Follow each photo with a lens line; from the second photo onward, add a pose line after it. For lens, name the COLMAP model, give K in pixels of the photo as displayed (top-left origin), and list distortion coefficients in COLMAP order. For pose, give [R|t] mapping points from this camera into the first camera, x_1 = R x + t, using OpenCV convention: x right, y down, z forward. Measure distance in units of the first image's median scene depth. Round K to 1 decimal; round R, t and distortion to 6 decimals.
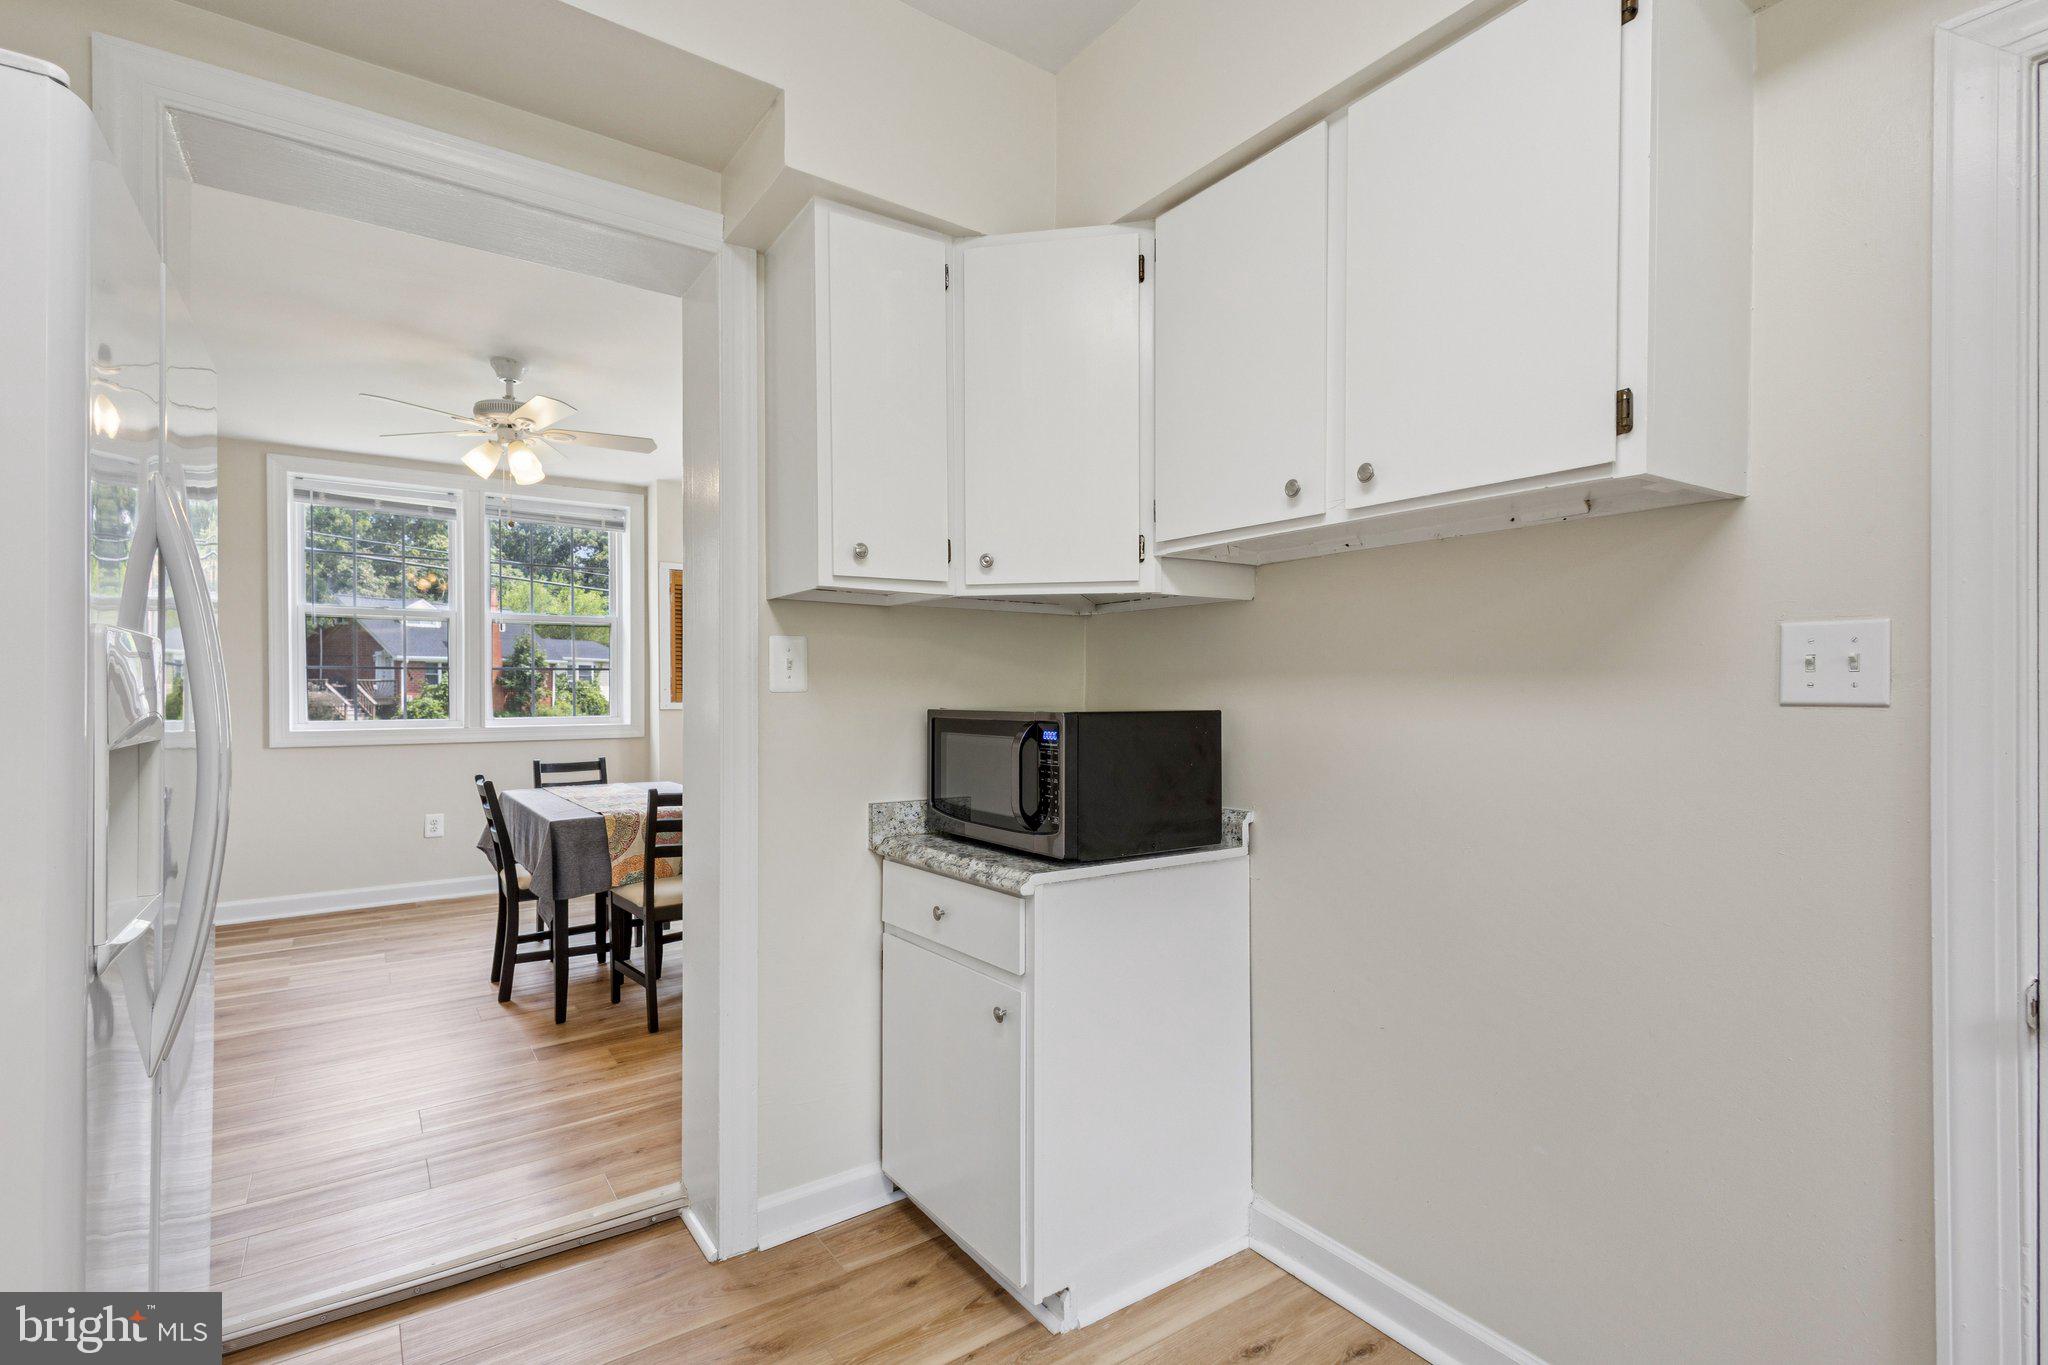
lens RADIAL K [[937.7, 0, 1017.8], [0, 937.7, 680.3], [0, 0, 1]] dist [0.004719, 0.000655]
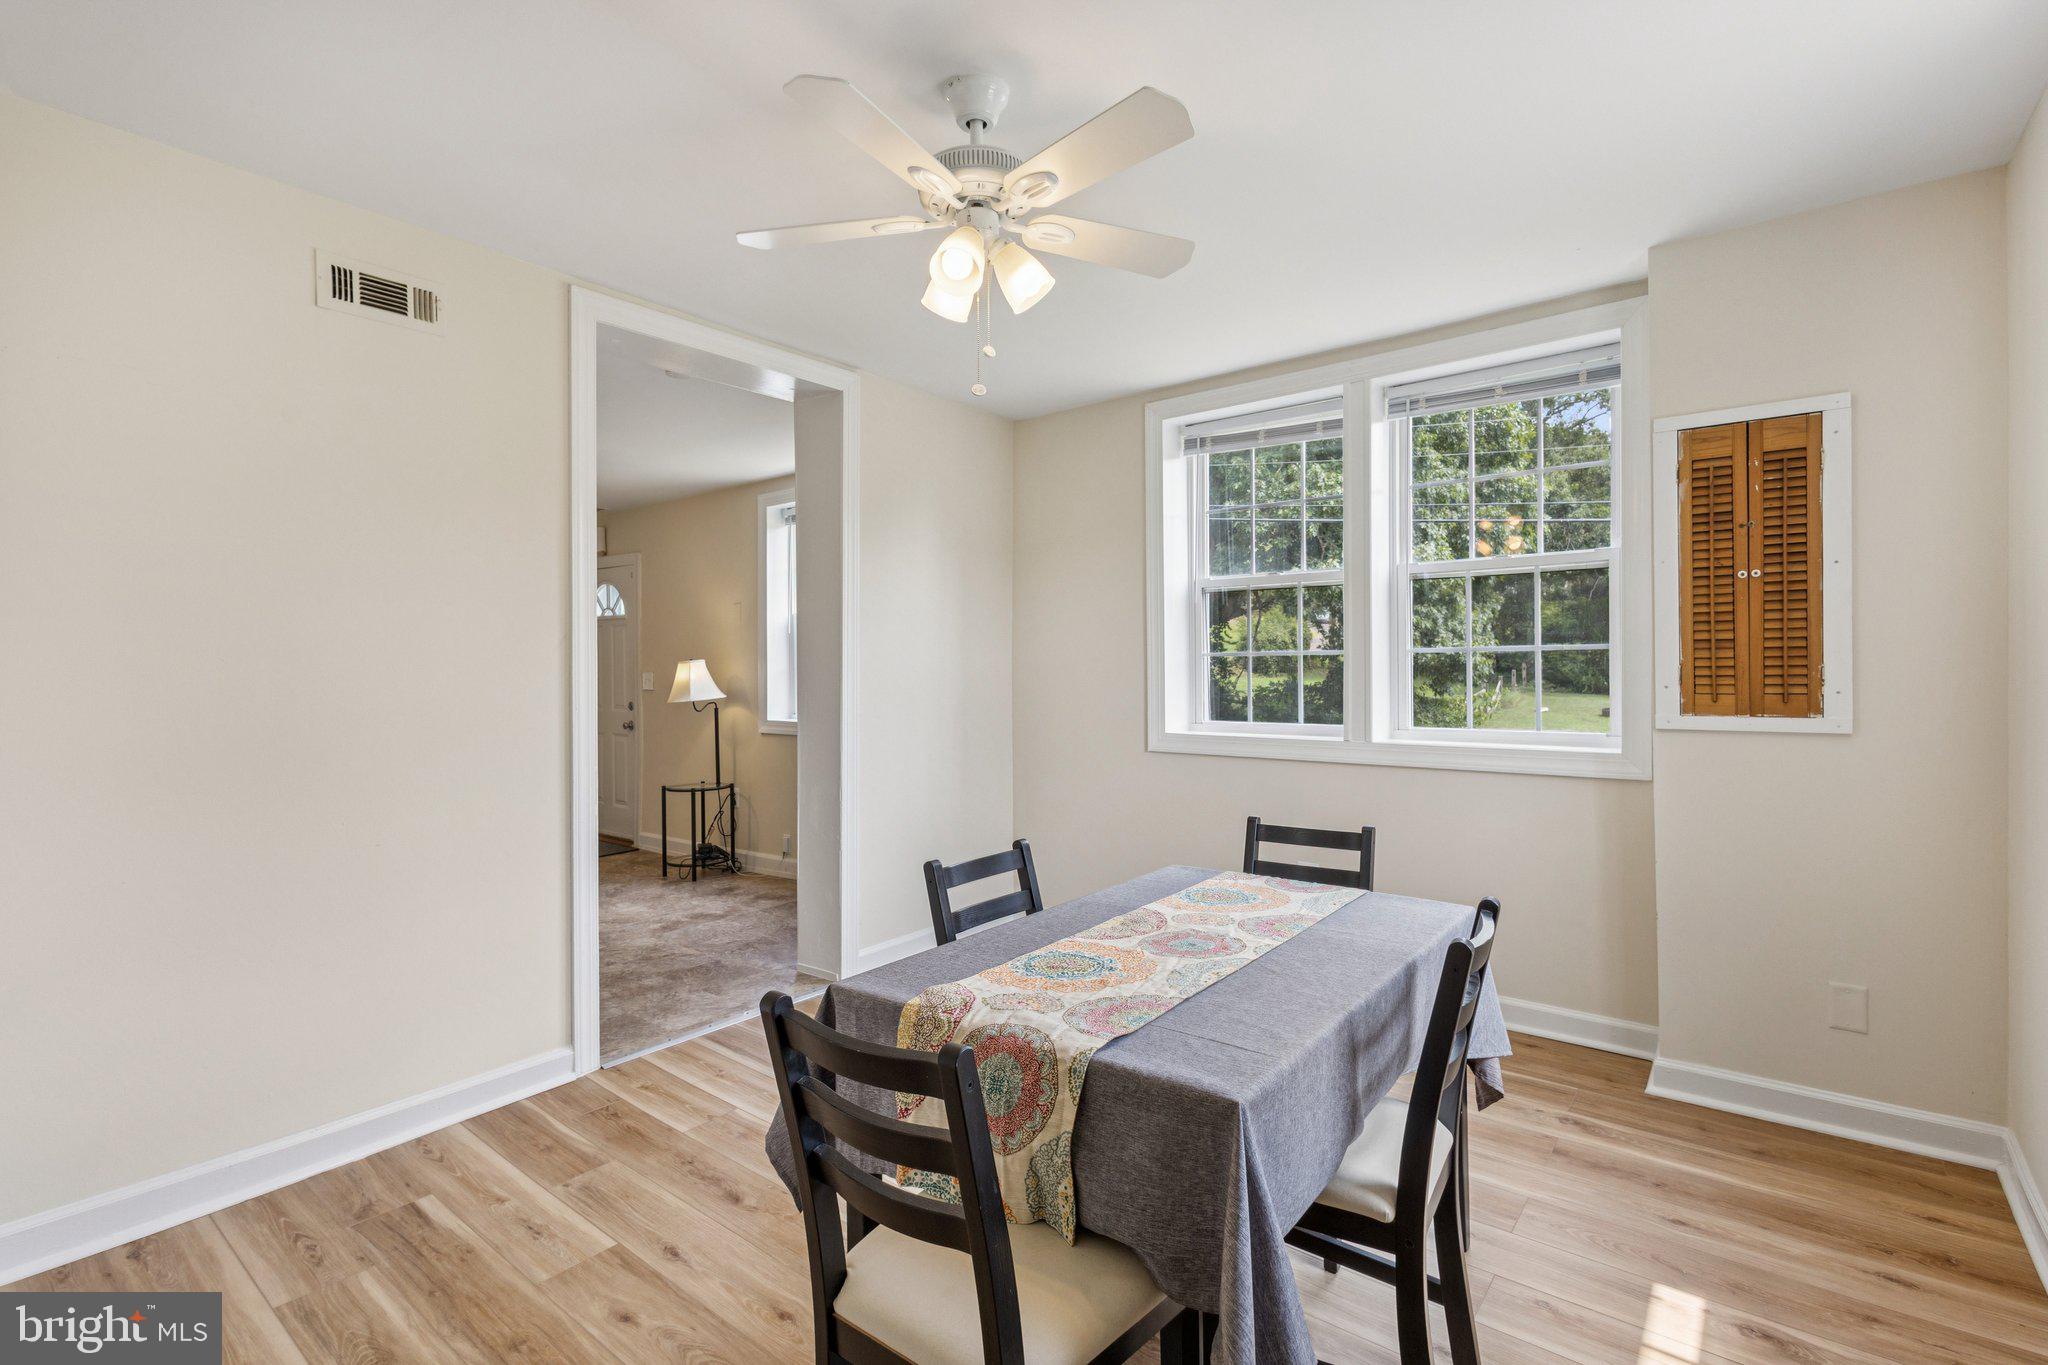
lens RADIAL K [[937.7, 0, 1017.8], [0, 937.7, 680.3], [0, 0, 1]] dist [0.004719, 0.000655]
pose [[0.279698, 0.009131, -0.960044, -0.013491], [0.014446, 0.999802, 0.013718, -0.005551], [0.959979, -0.017706, 0.279511, 0.641695]]
